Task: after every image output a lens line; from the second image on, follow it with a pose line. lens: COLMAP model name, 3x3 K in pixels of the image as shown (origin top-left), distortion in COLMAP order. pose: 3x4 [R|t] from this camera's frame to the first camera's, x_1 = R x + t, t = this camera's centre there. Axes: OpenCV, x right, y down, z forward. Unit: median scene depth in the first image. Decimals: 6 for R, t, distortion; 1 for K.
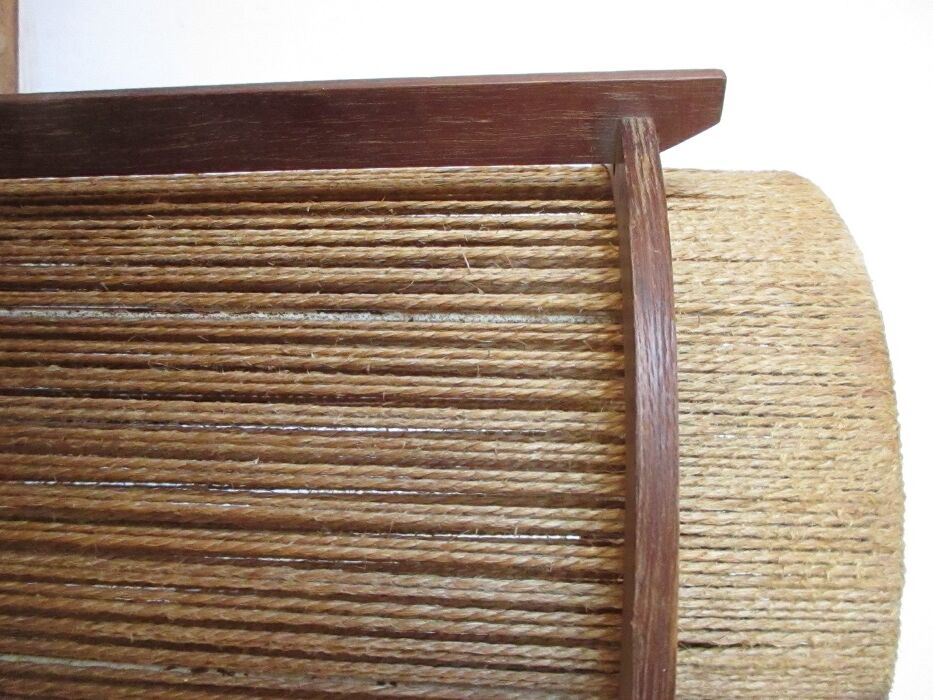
lens RADIAL K [[744.0, 0, 461.6], [0, 744.0, 370.3], [0, 0, 1]] dist [-0.027147, 0.006392]
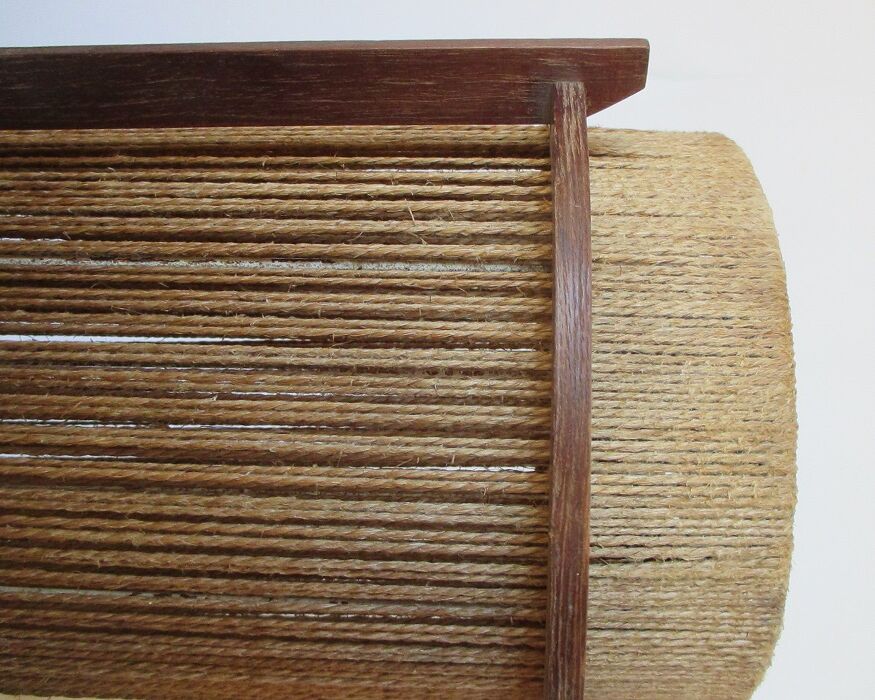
lens RADIAL K [[778.6, 0, 478.6], [0, 778.6, 352.7], [0, 0, 1]] dist [-0.028811, 0.005763]
pose [[0.998524, -0.000787, 0.054302, 0.044969], [-0.000700, 0.999626, 0.027351, 0.024814], [-0.054303, -0.027349, 0.998150, -0.145118]]
